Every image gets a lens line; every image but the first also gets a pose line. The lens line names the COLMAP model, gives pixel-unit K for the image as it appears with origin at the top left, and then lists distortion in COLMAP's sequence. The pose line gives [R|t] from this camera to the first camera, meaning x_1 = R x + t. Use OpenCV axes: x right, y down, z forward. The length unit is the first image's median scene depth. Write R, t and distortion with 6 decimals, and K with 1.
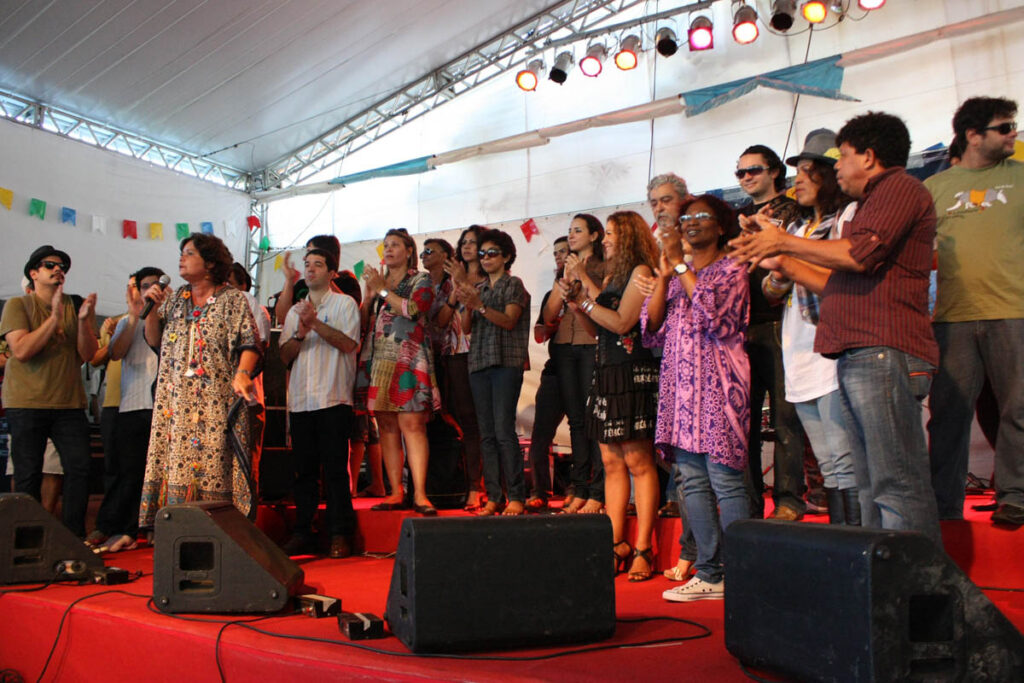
lens RADIAL K [[1079.9, 0, 512.0], [0, 1079.9, 341.5], [0, 0, 1]] dist [0.053714, 0.011348]
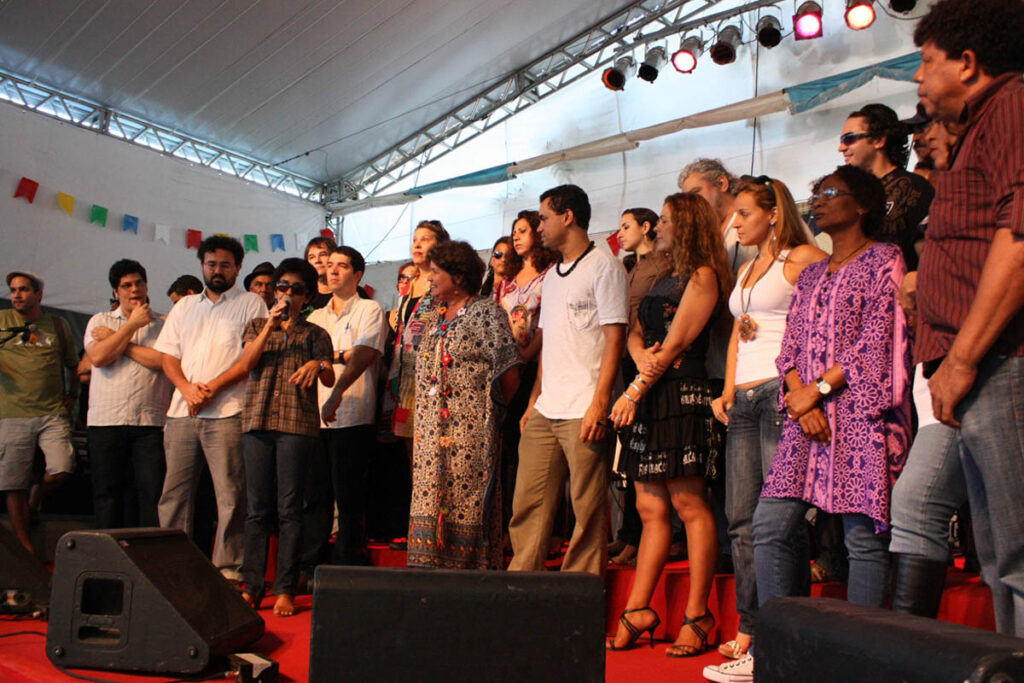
lens RADIAL K [[1052.9, 0, 512.0], [0, 1052.9, 341.5], [0, 0, 1]] dist [-0.057641, 0.190498]
pose [[0.989883, 0.021696, -0.140219, 0.057106], [-0.027249, 0.998914, -0.037803, 0.014148], [0.139247, 0.041242, 0.989399, 0.128442]]
